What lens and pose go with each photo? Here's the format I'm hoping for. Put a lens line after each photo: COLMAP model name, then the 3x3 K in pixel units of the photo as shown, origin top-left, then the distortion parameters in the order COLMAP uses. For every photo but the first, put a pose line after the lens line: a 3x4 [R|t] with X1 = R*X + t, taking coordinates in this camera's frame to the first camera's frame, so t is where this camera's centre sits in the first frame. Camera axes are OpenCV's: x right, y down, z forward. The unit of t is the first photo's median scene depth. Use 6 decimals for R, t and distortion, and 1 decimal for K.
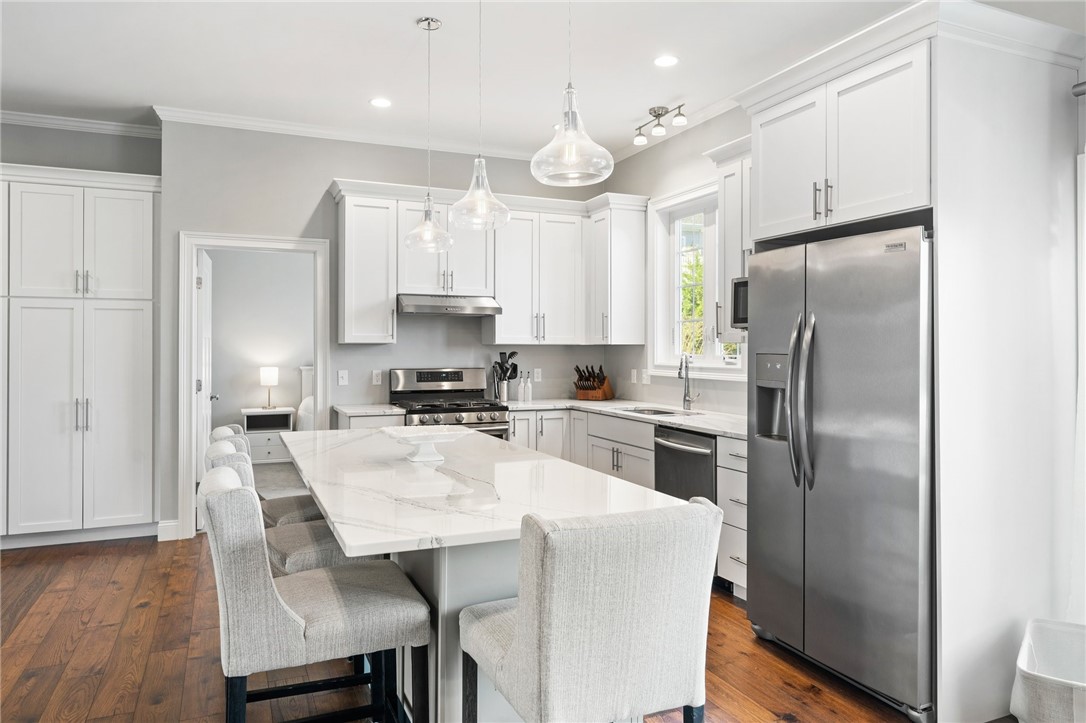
lens RADIAL K [[718.2, 0, 543.3], [0, 718.2, 357.6], [0, 0, 1]] dist [0.012198, -0.000035]
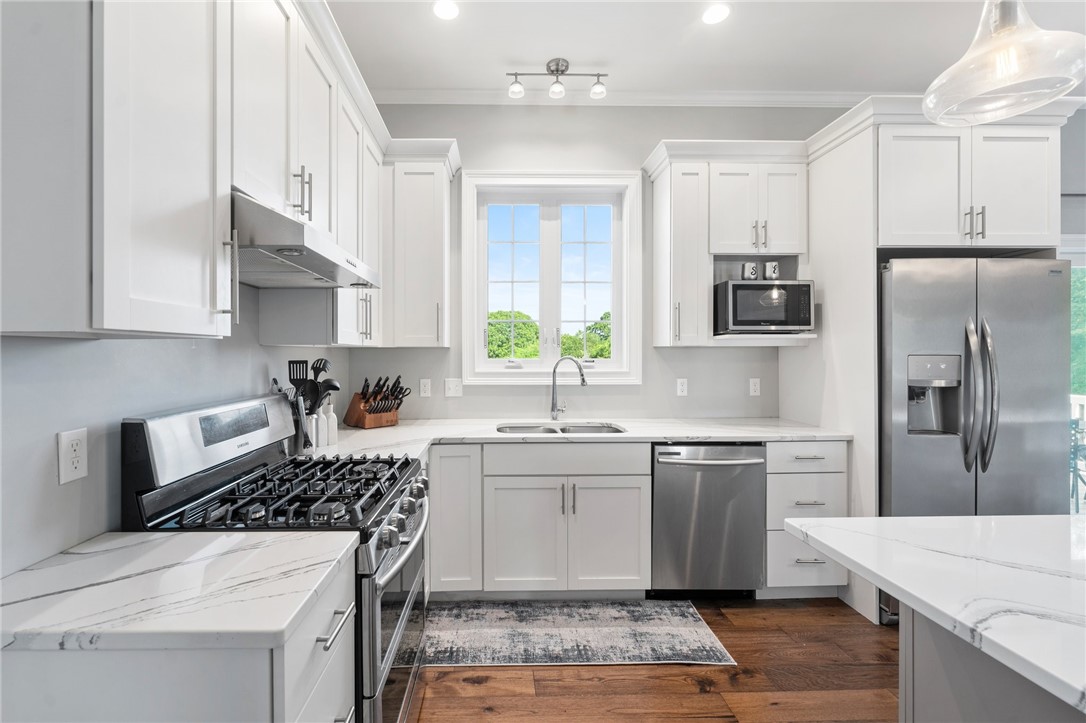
lens RADIAL K [[471.9, 0, 505.5], [0, 471.9, 358.9], [0, 0, 1]] dist [0.001344, 0.001439]
pose [[0.381662, -0.012968, 0.924211, -0.369295], [0.016178, 0.999842, 0.007349, -0.009552], [-0.924161, 0.012147, 0.381811, 0.845836]]
